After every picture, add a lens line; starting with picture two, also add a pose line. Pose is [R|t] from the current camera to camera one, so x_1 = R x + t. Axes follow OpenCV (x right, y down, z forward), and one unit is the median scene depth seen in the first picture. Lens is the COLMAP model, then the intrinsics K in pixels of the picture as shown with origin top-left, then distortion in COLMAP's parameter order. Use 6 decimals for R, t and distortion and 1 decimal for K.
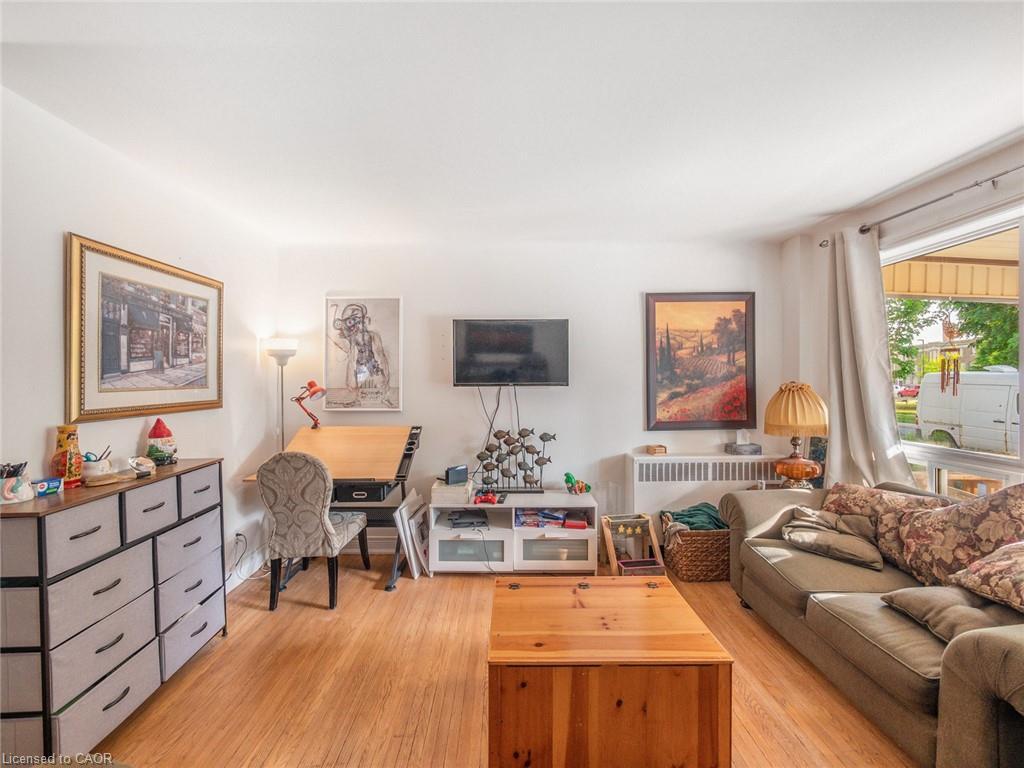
lens RADIAL K [[437.7, 0, 513.1], [0, 437.7, 380.5], [0, 0, 1]] dist [-0.008974, 0.001097]
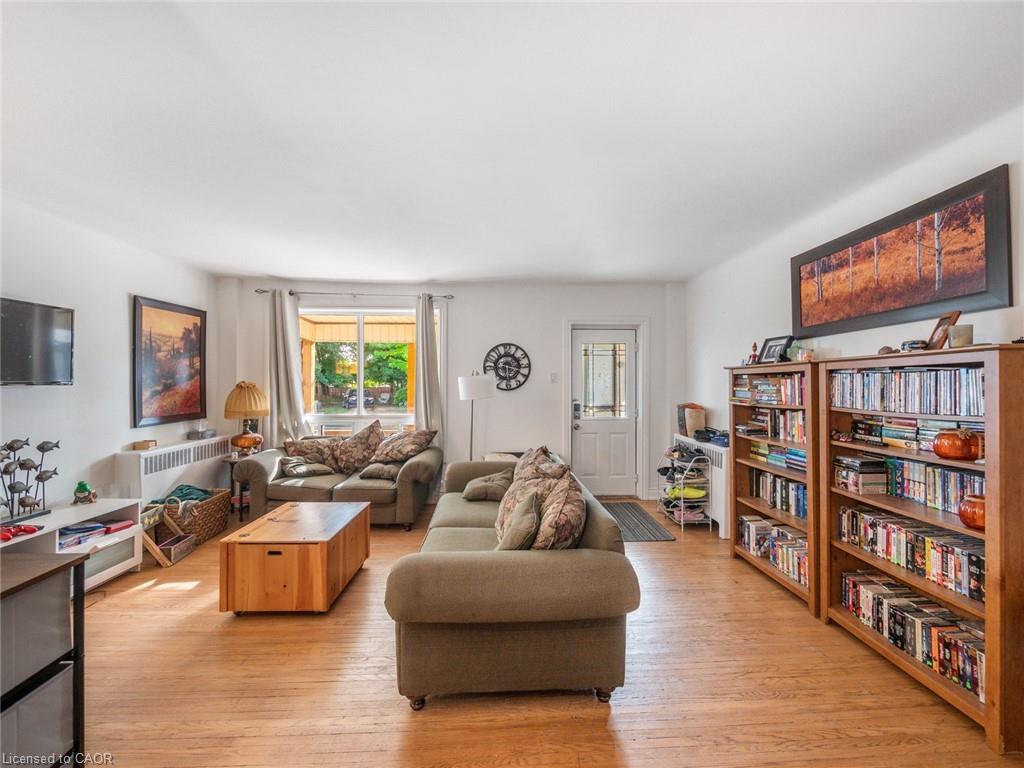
lens RADIAL K [[437.7, 0, 513.7], [0, 437.7, 383.8], [0, 0, 1]] dist [-0.008974, 0.001097]
pose [[-0.021988, 0.000251, 0.999758, -0.781789], [-0.002288, 0.999997, -0.000302, 0.008546], [-0.999756, -0.002294, -0.021987, 0.131243]]
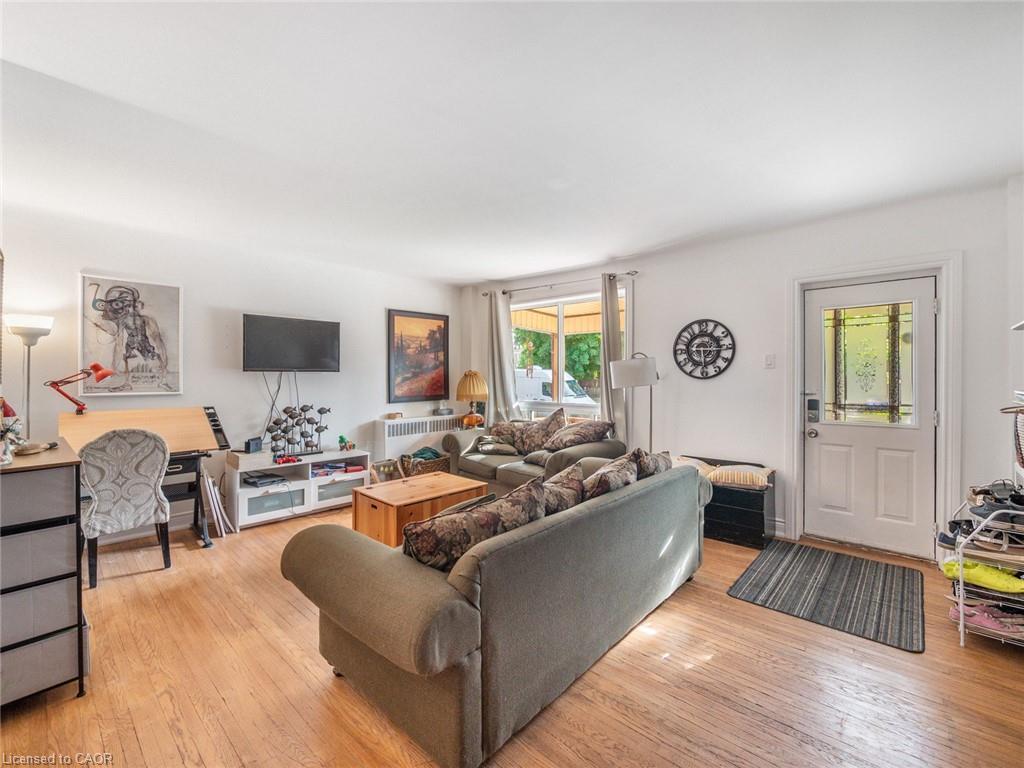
lens RADIAL K [[437.7, 0, 516.2], [0, 437.7, 376.7], [0, 0, 1]] dist [-0.008974, 0.001097]
pose [[0.685887, 0.001966, 0.727706, -0.487960], [-0.003135, 0.999995, 0.000253, 0.025676], [-0.727702, -0.002455, 0.685890, -0.324311]]
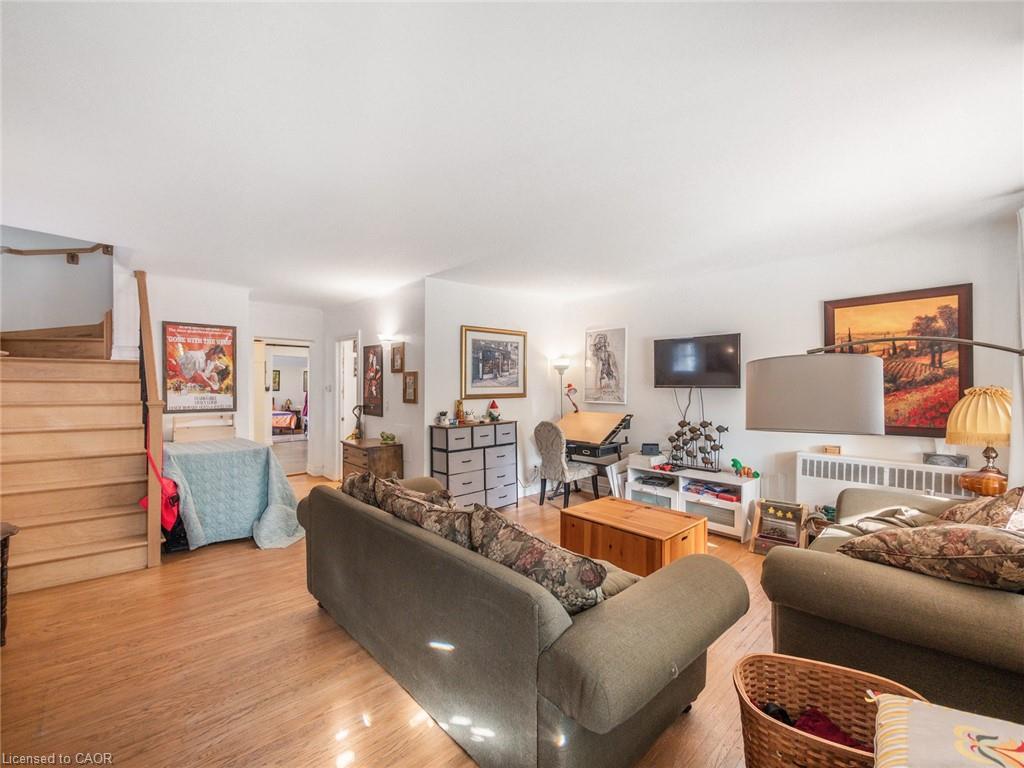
lens RADIAL K [[437.7, 0, 515.1], [0, 437.7, 388.2], [0, 0, 1]] dist [-0.008974, 0.001097]
pose [[0.669175, 0.009366, -0.743046, 0.617882], [-0.005375, 0.999955, 0.007764, 0.006387], [0.743085, -0.001201, 0.669195, -0.278119]]
